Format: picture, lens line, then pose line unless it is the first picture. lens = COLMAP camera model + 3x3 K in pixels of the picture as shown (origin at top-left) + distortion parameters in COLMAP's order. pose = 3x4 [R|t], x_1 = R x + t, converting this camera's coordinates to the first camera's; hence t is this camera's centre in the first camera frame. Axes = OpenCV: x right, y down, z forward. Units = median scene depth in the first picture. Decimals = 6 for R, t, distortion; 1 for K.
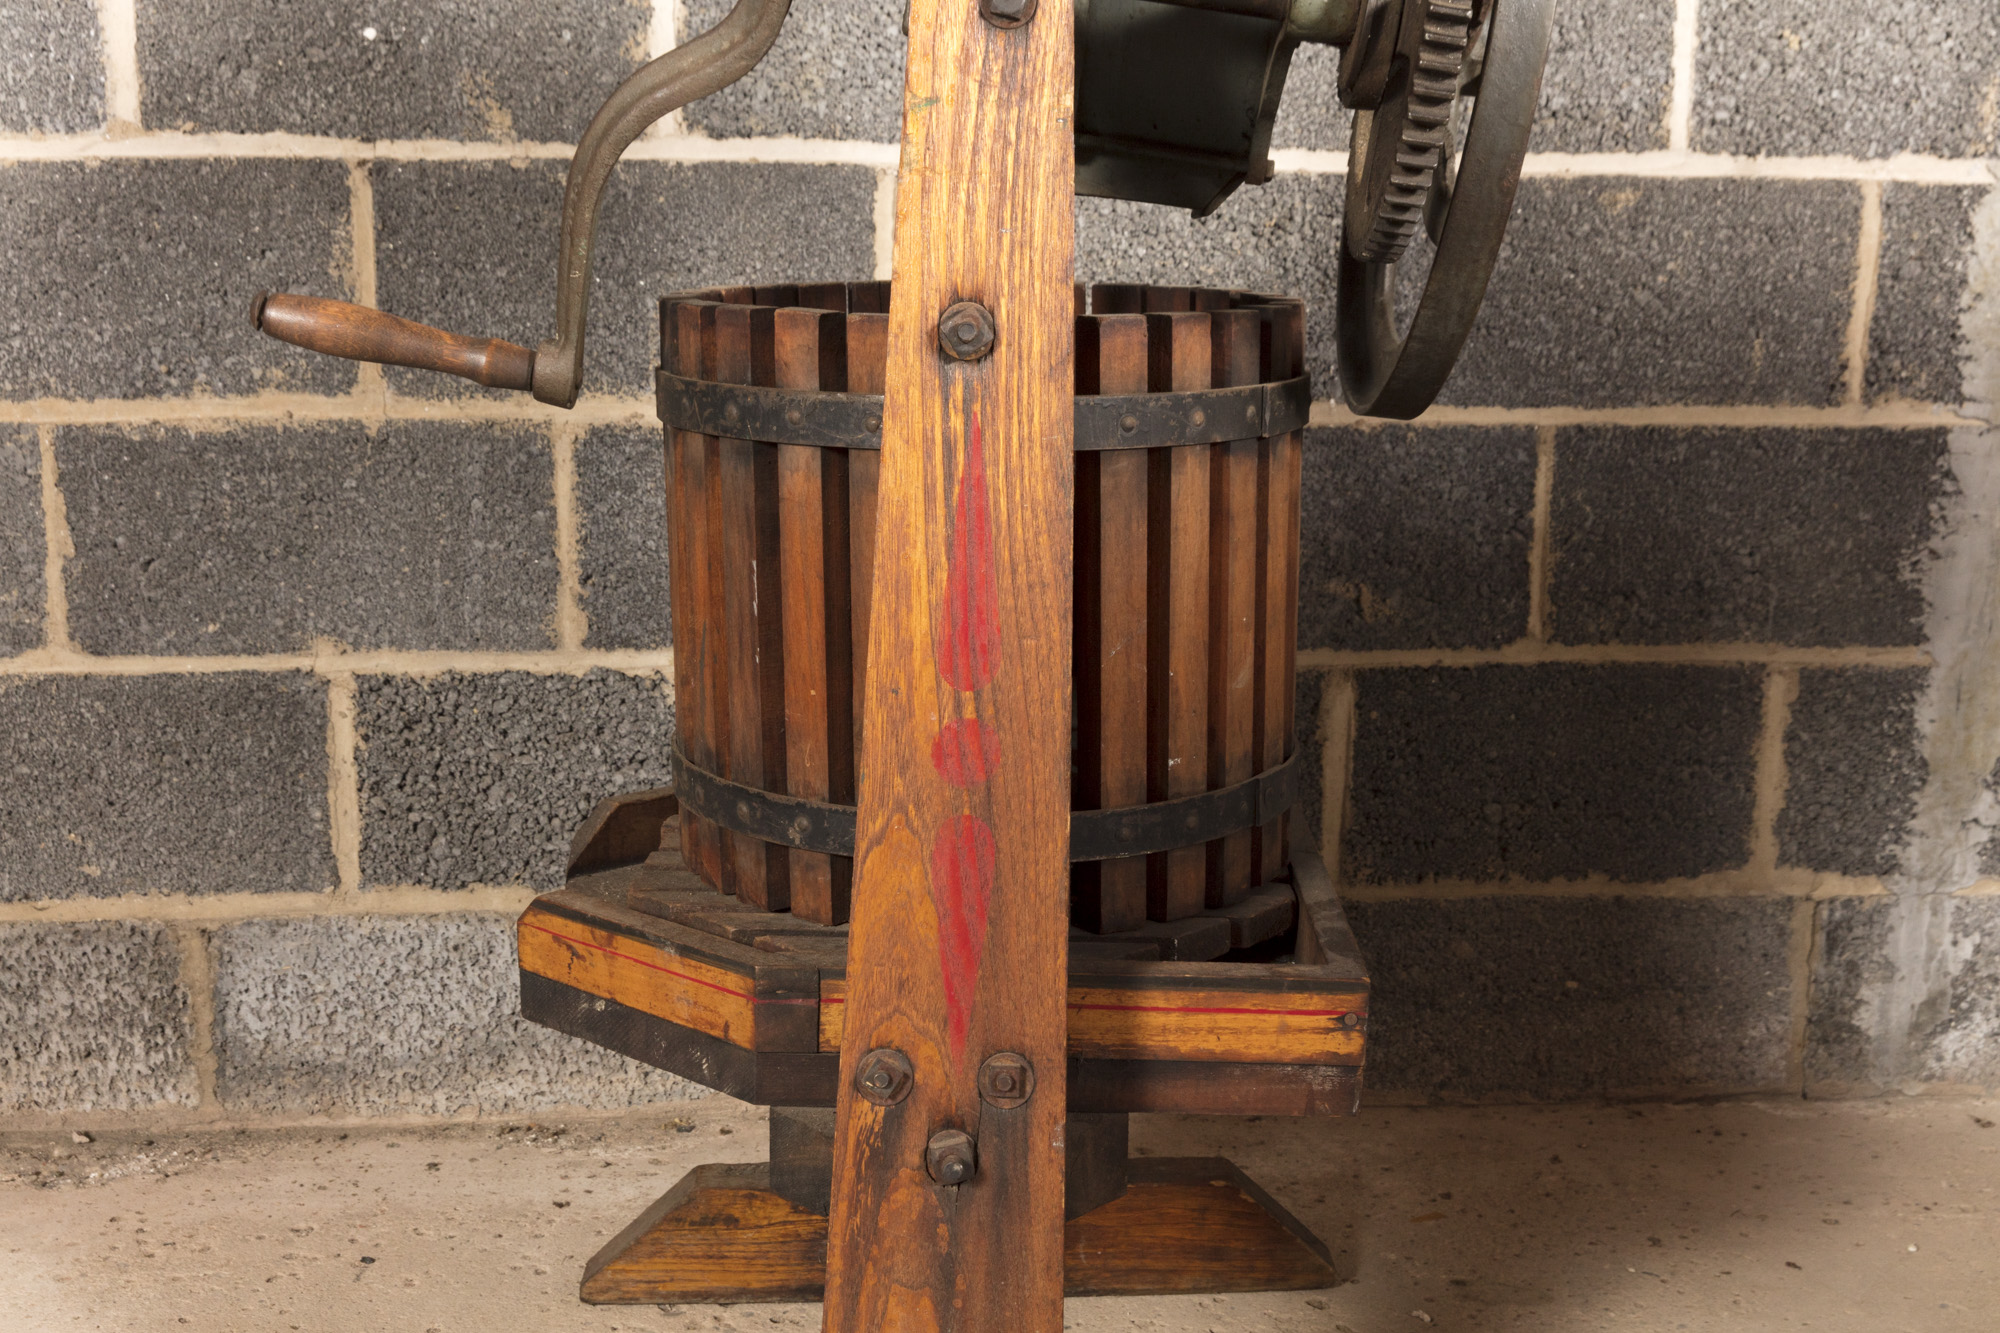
lens RADIAL K [[2369.1, 0, 1001.7], [0, 2369.1, 654.2], [0, 0, 1]] dist [-0.012520, 0.035685]
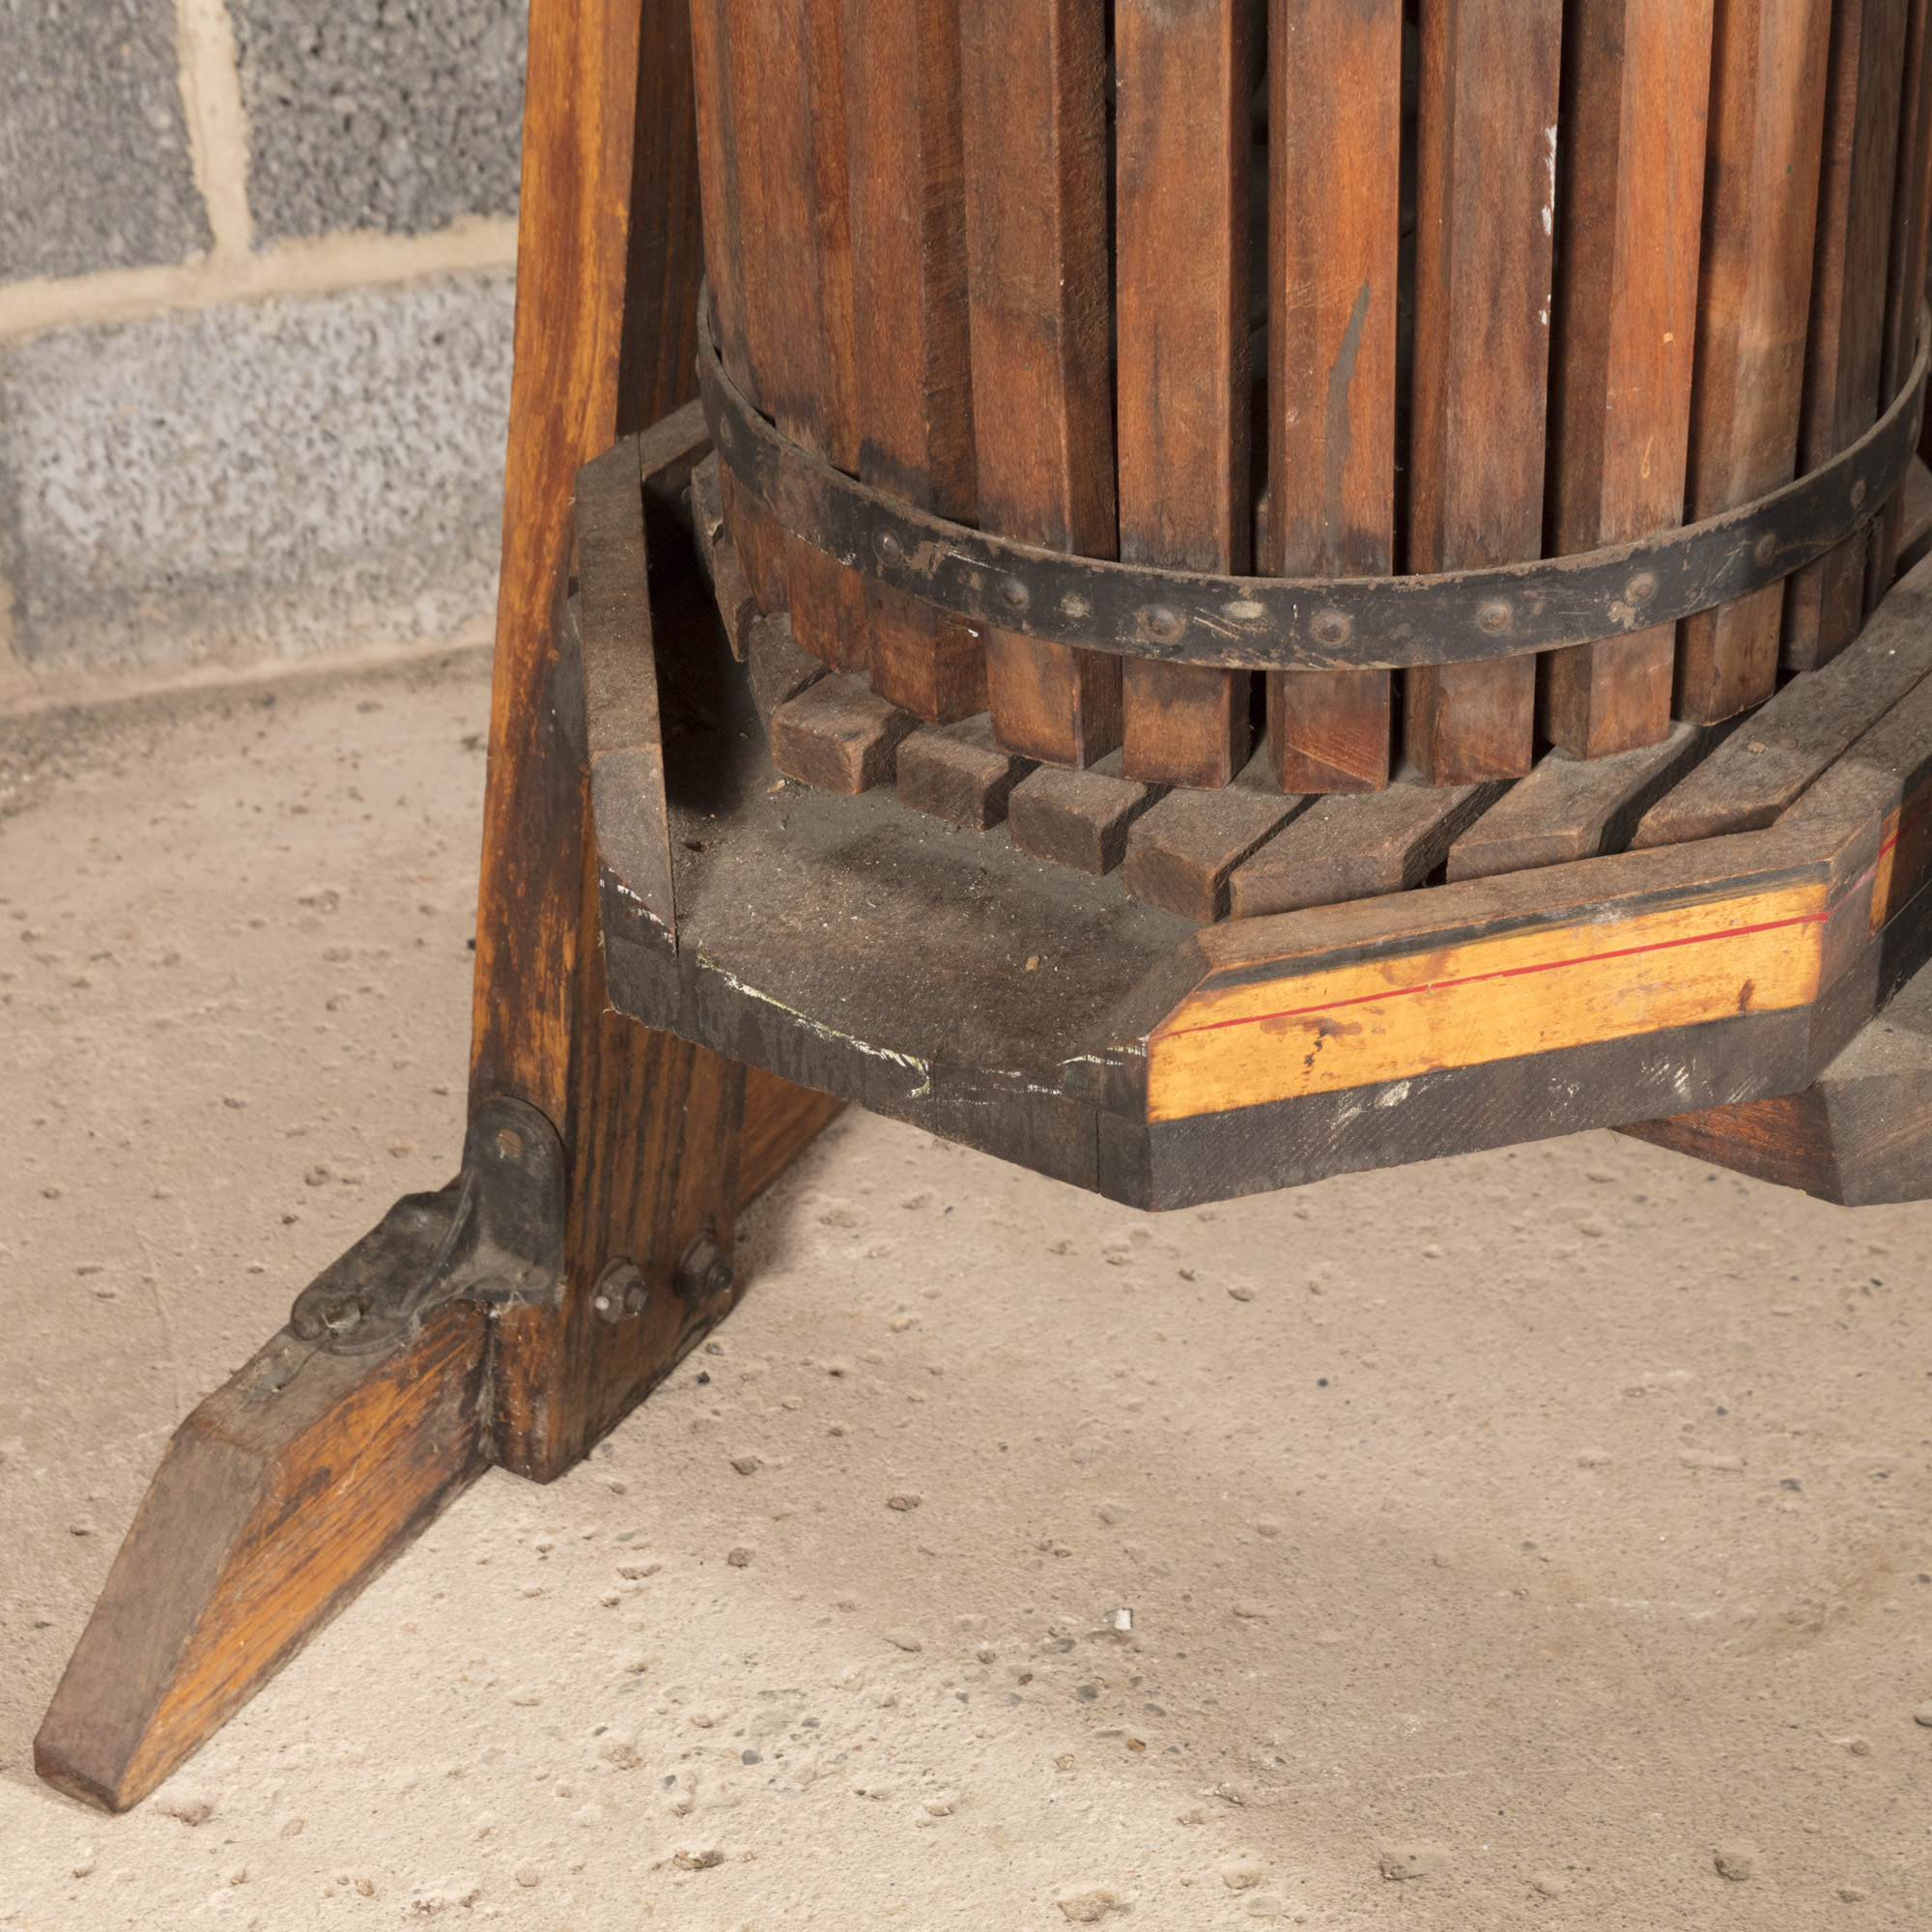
lens RADIAL K [[4699.9, 0, 1156.2], [0, 4699.9, 931.9], [0, 0, 1]] dist [-0.009265, -0.149827]
pose [[0.980643, -0.117551, 0.156591, -0.257753], [0.054110, 0.931287, 0.360245, -0.124567], [-0.188178, -0.344799, 0.919621, -0.044075]]
